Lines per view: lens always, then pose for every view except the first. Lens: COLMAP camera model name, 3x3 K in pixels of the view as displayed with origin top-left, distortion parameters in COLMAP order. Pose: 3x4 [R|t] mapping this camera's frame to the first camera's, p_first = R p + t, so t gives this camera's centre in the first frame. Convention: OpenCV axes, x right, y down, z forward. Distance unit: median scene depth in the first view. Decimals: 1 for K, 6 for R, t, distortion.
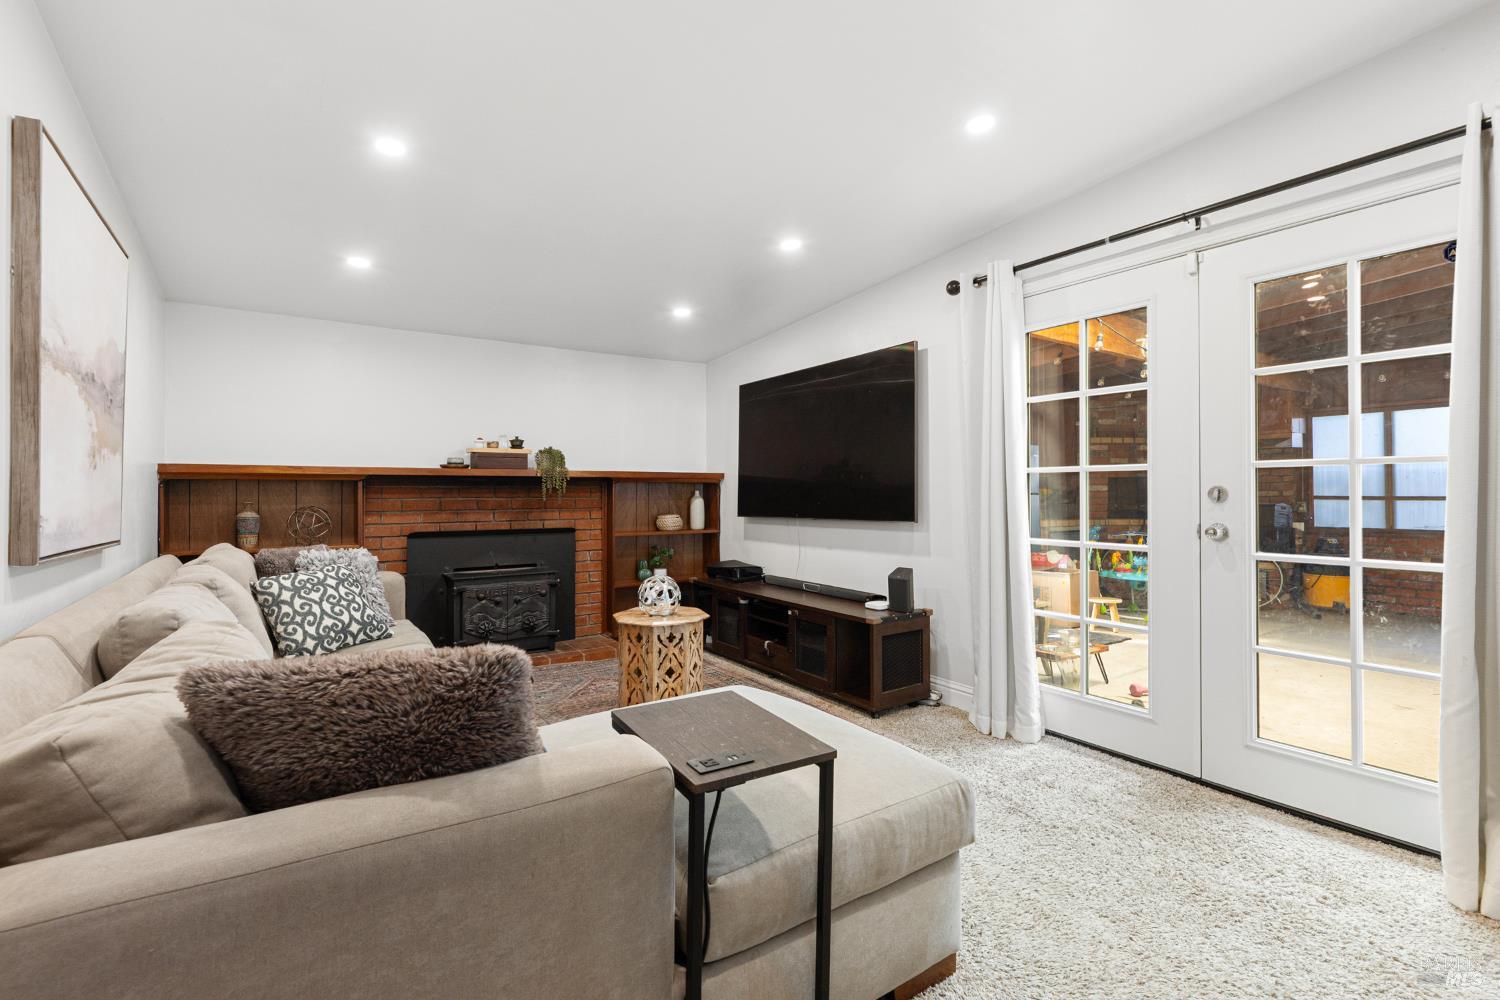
lens RADIAL K [[676.1, 0, 745.4], [0, 676.1, 492.4], [0, 0, 1]] dist [-0.000453, -0.000225]
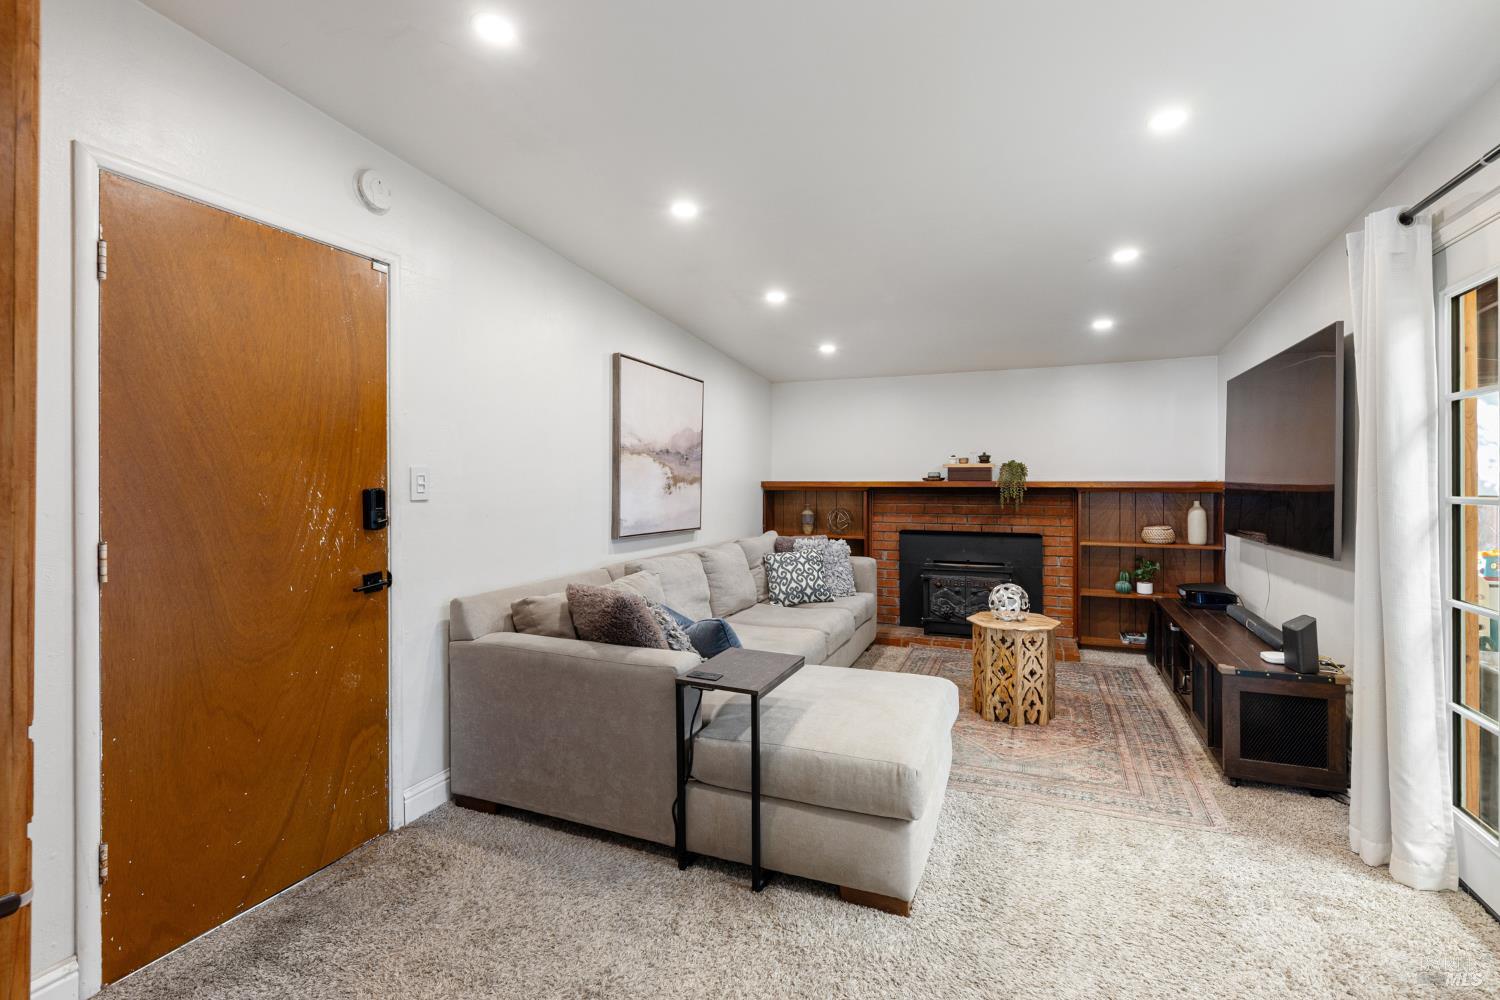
lens RADIAL K [[671.4, 0, 750.9], [0, 671.4, 487.9], [0, 0, 1]] dist [0.000634, 0.000001]
pose [[0.553646, 0.010782, -0.832683, 0.494589], [-0.001084, 0.999925, 0.012227, -0.043667], [0.832752, -0.005866, 0.553616, 0.030118]]
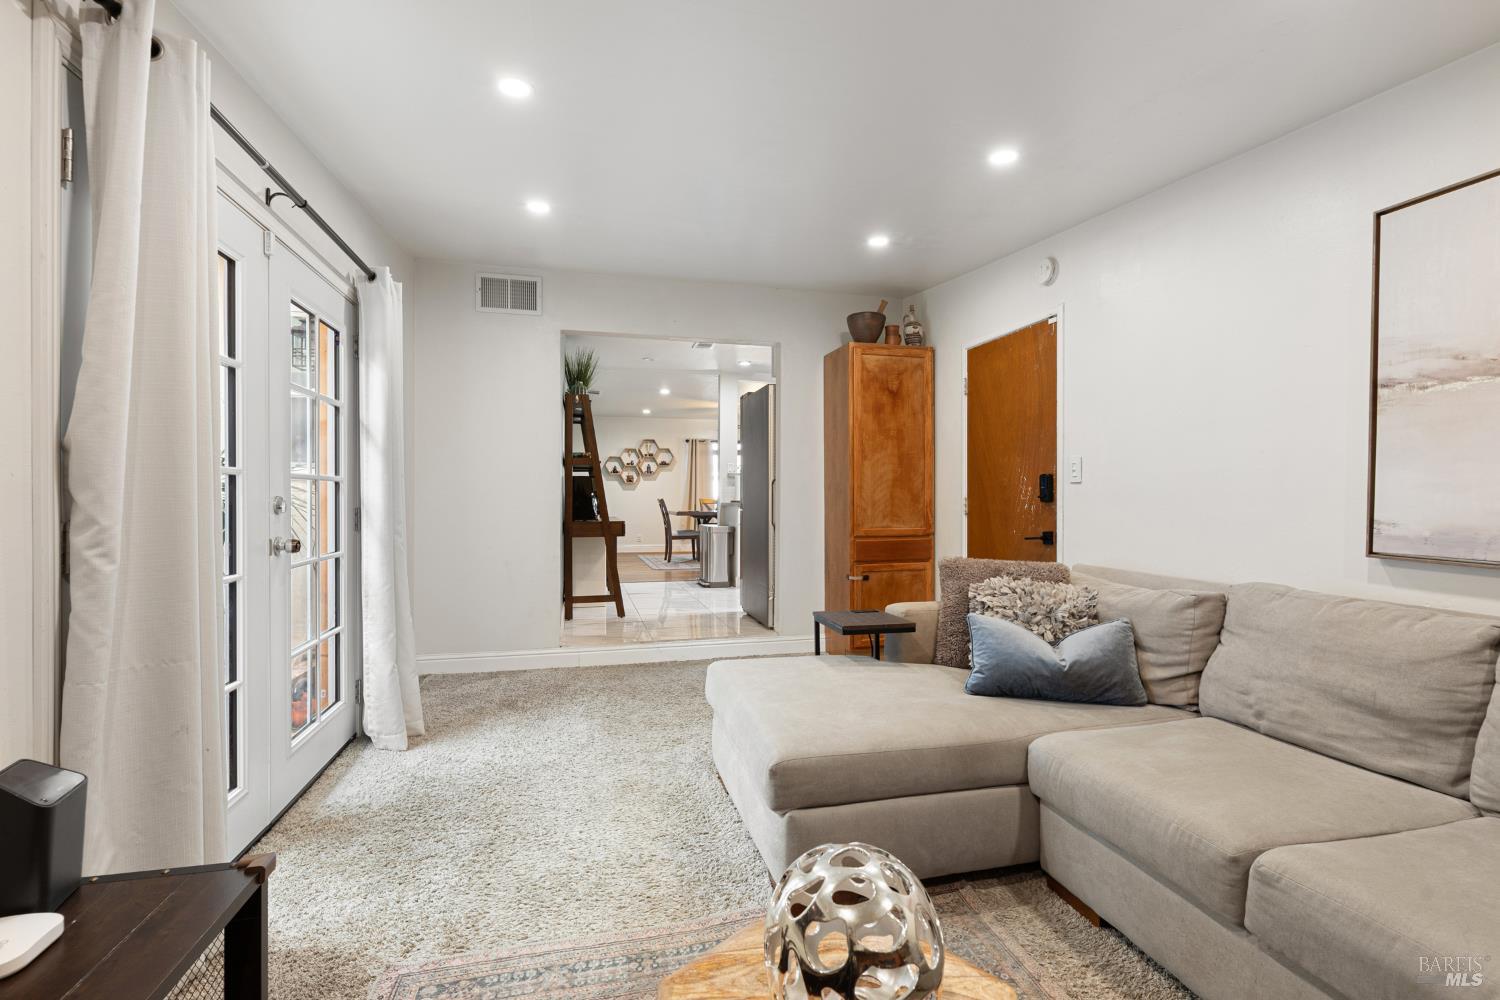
lens RADIAL K [[687.1, 0, 750.0], [0, 687.1, 500.0], [0, 0, 1]] dist [-0.002274, -0.000267]
pose [[-0.938881, 0.000234, 0.344242, -0.157567], [0.001470, 0.999993, 0.003329, -0.003685], [-0.344239, 0.003631, -0.938875, 1.104907]]
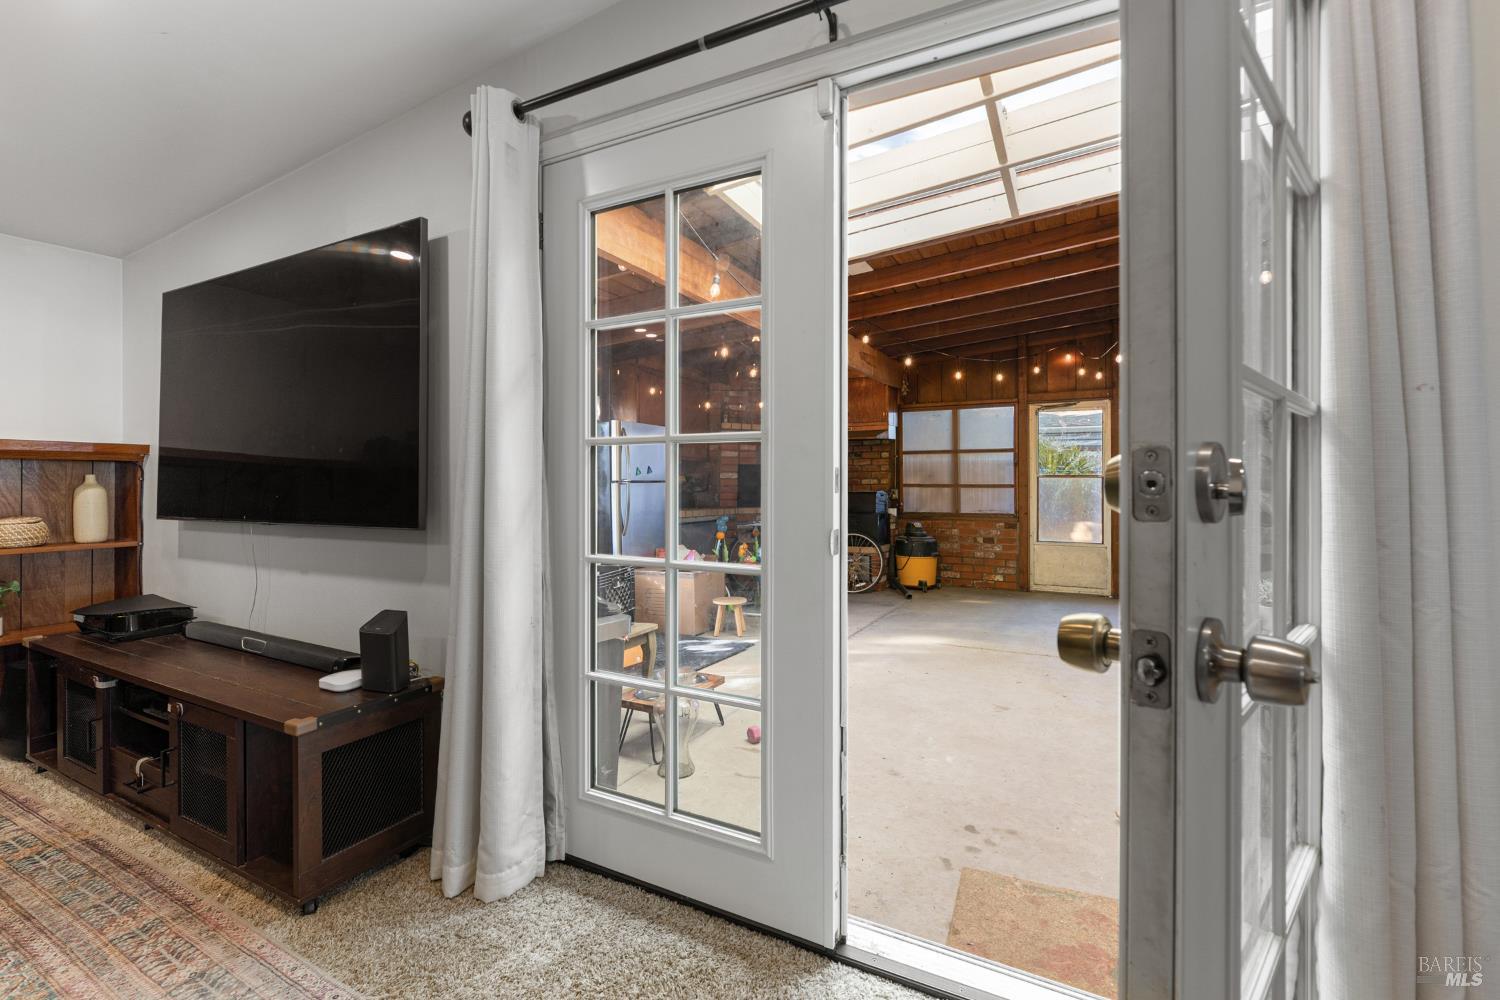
lens RADIAL K [[665.4, 0, 750.7], [0, 665.4, 475.0], [0, 0, 1]] dist [0.000993, -0.000133]
pose [[0.878210, 0.006742, 0.478228, 0.217573], [-0.003013, 0.999959, -0.008565, 0.001755], [-0.478266, 0.006081, 0.878194, 0.346240]]
